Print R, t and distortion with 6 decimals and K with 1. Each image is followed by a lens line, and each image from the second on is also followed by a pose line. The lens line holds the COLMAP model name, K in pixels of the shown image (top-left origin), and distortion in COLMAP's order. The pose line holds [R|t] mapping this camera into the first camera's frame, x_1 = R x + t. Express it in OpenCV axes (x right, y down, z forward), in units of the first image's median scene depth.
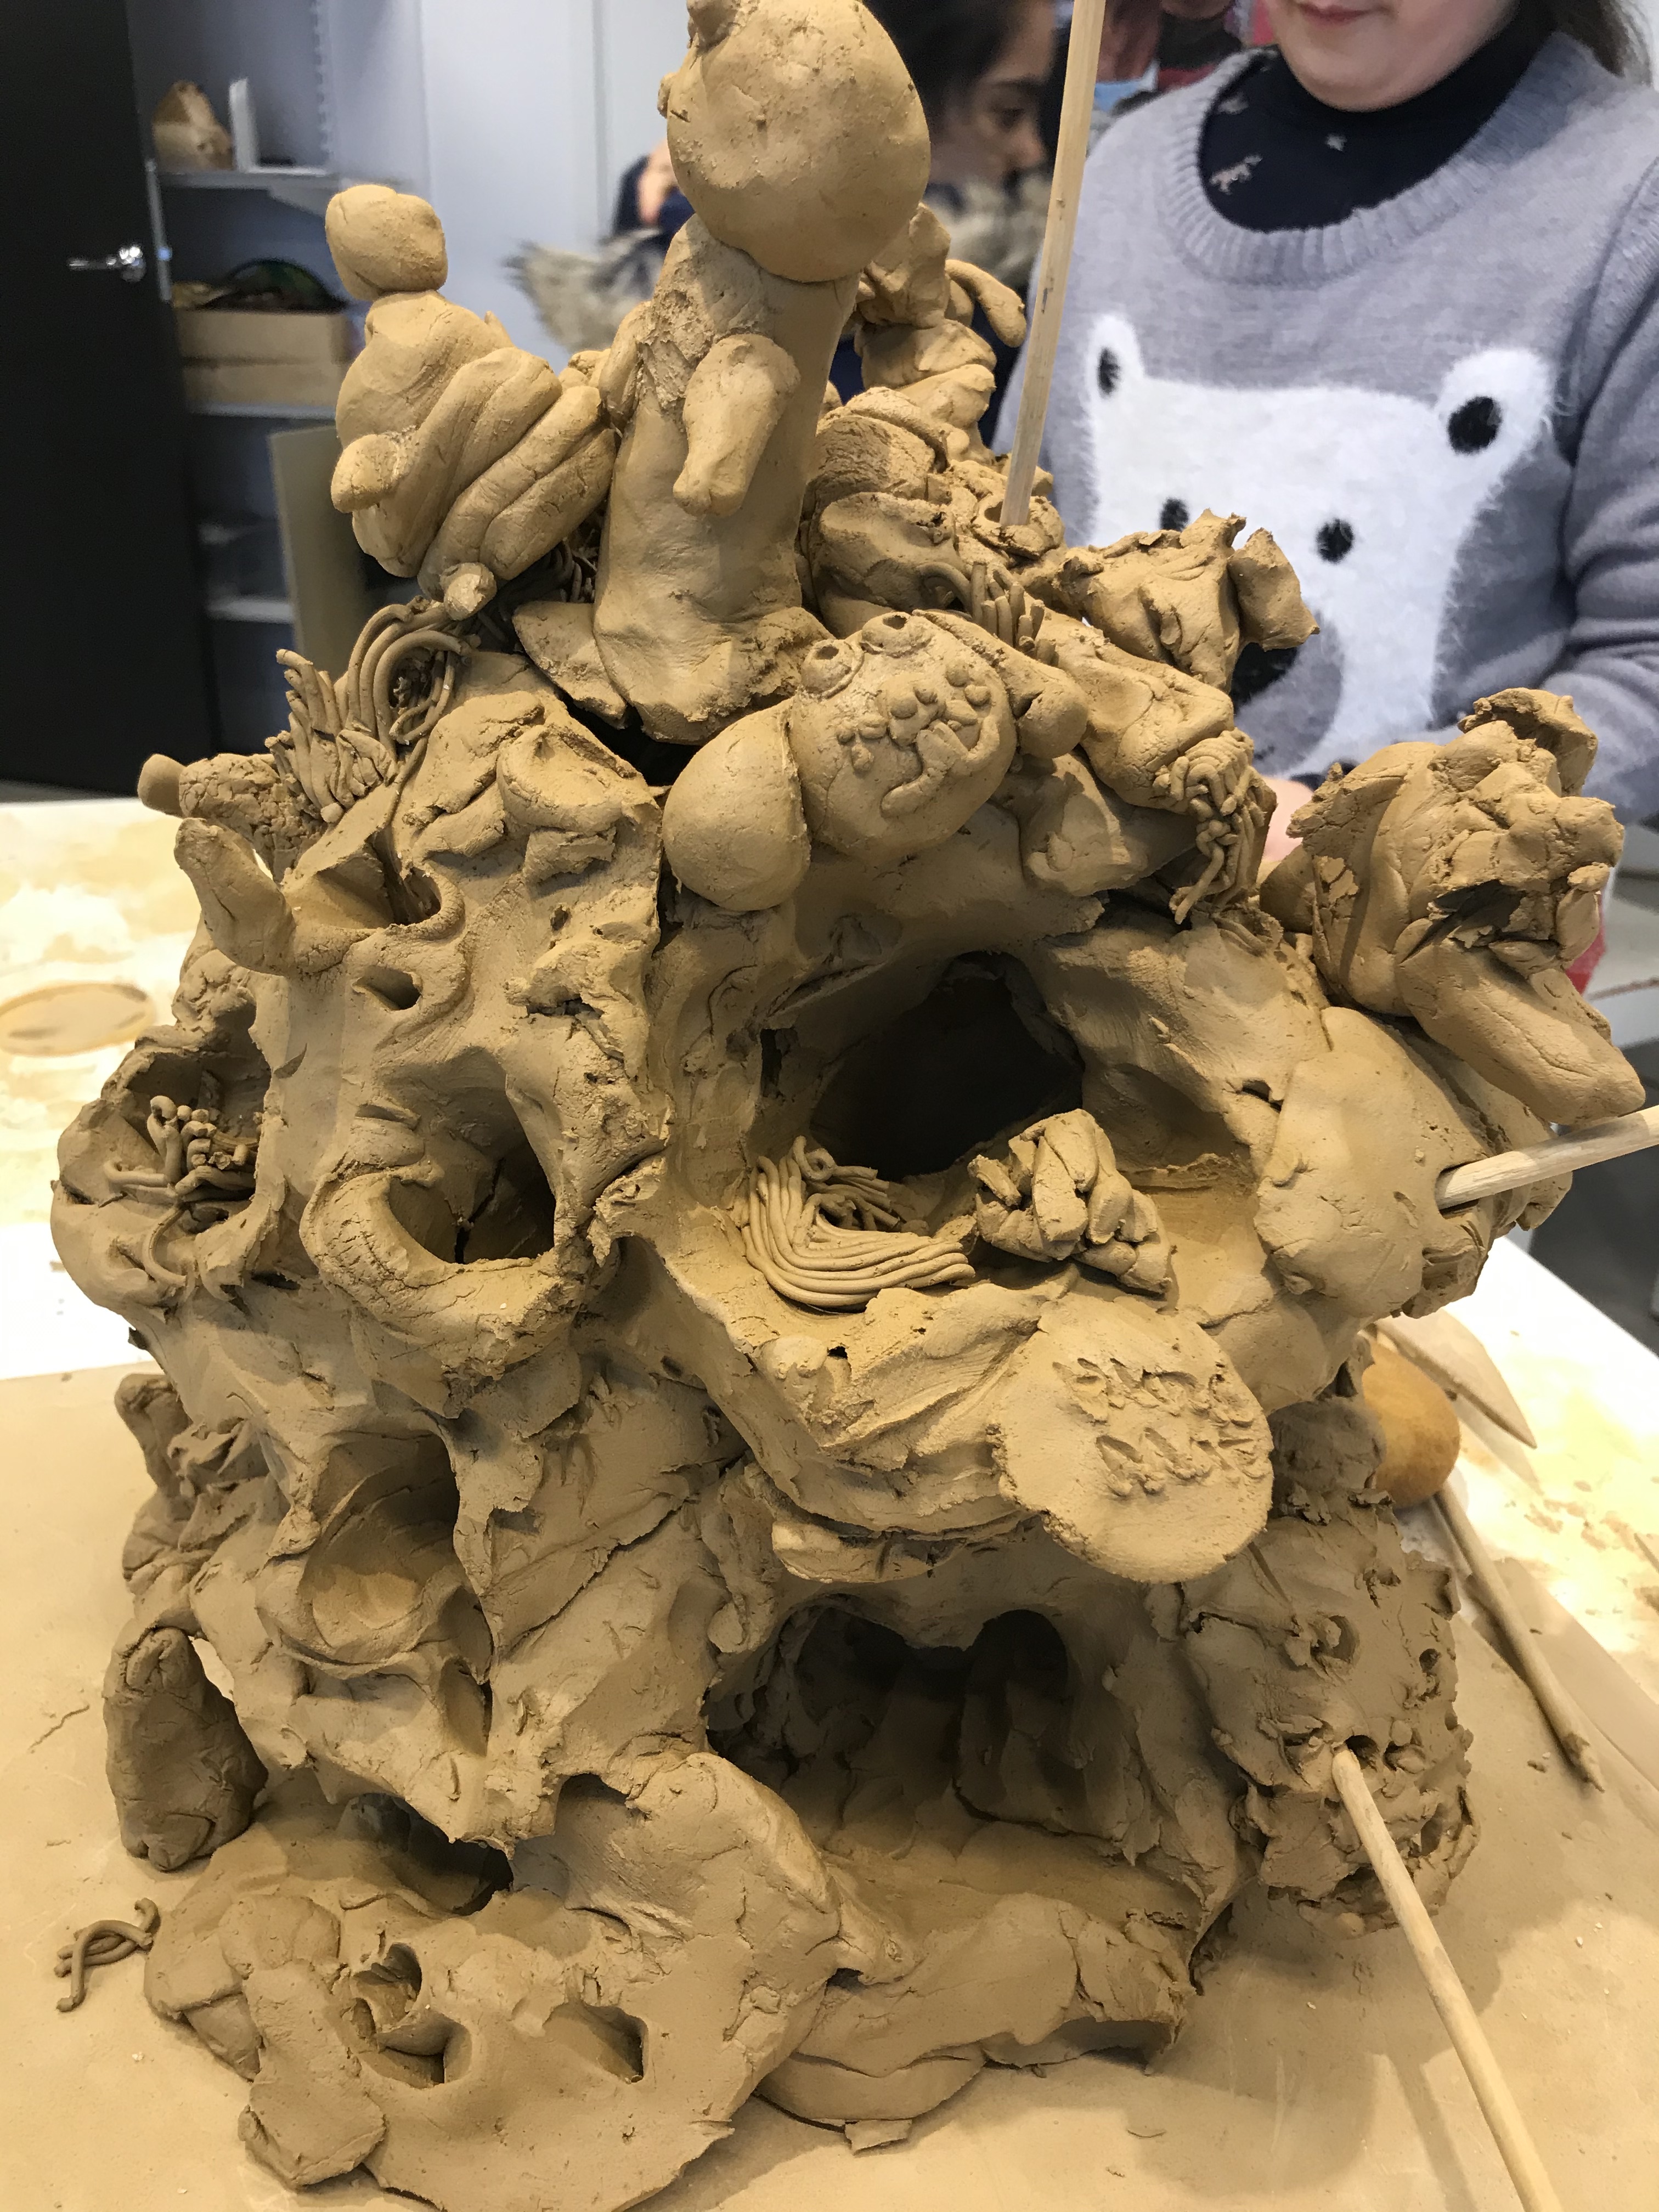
lens RADIAL K [[1905.3, 0, 829.5], [0, 1905.3, 1106.0], [0, 0, 1]] dist [0.002755, 0.004087]
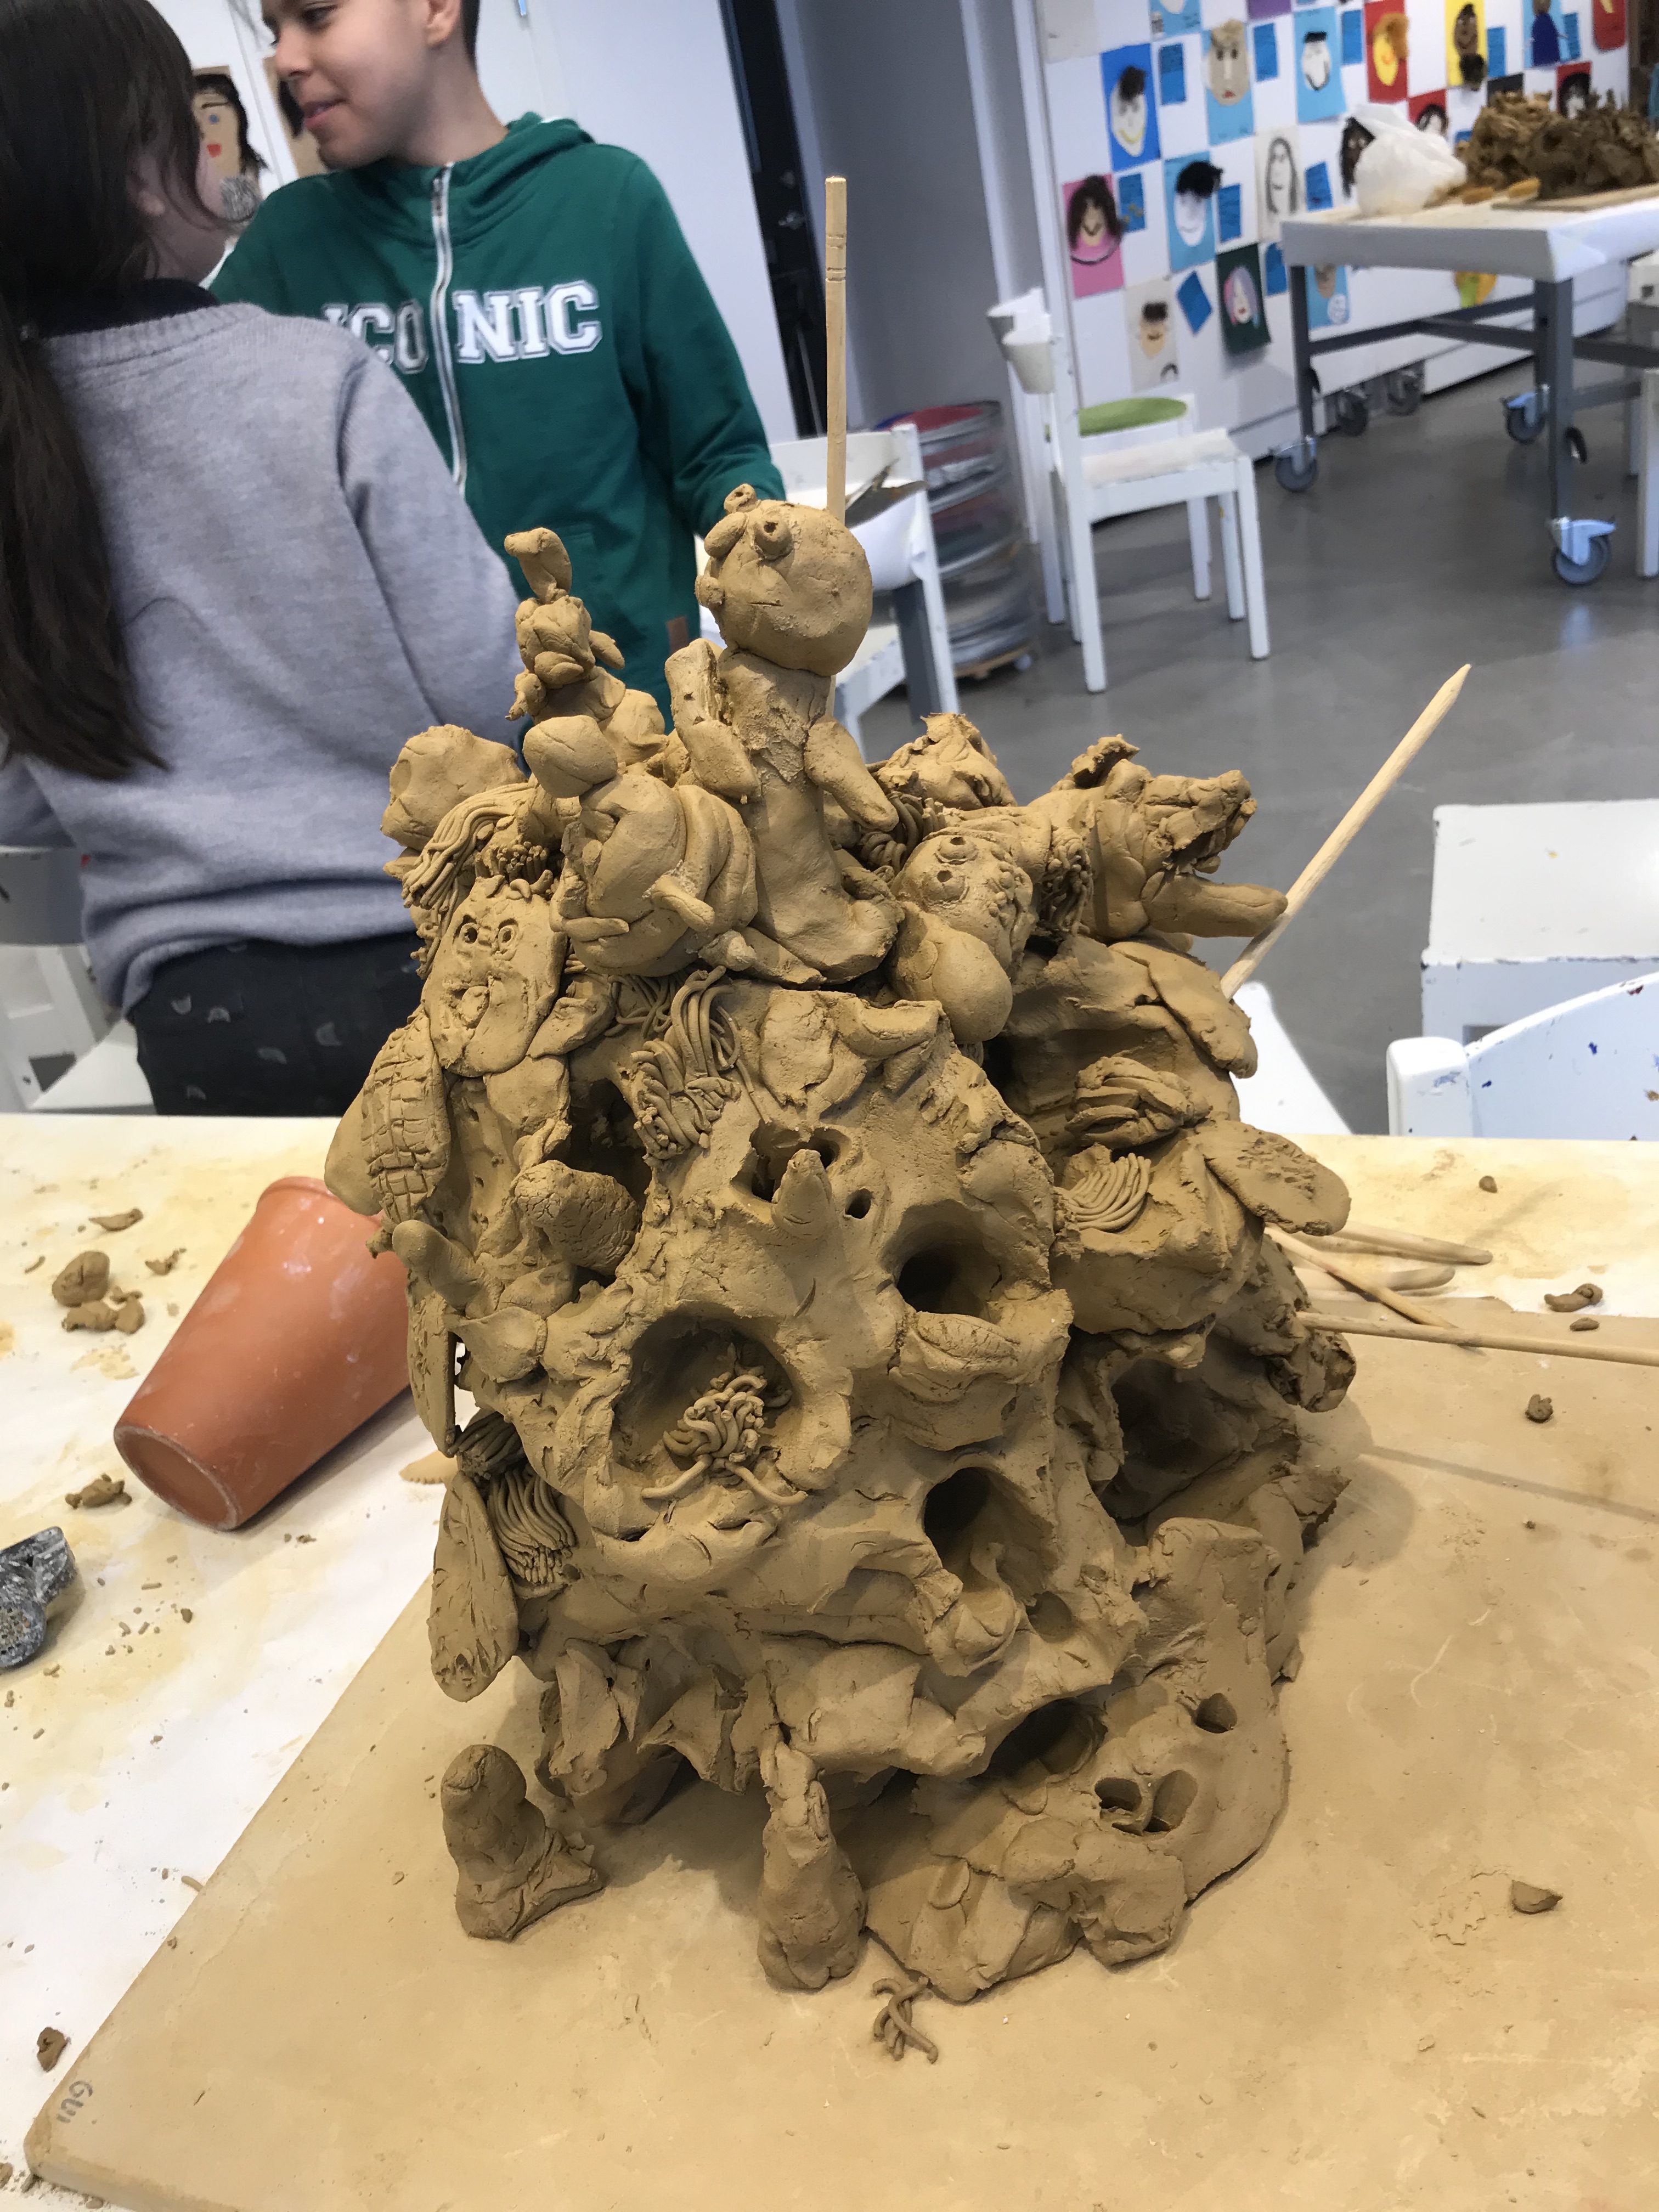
lens RADIAL K [[1905.3, 0, 829.5], [0, 1905.3, 1106.0], [0, 0, 1]] dist [0.002755, 0.004087]
pose [[0.568622, -0.487883, 0.662298, -1.138749], [0.512745, 0.839798, 0.178416, -0.385842], [-0.643243, 0.238139, 0.727687, -0.049688]]
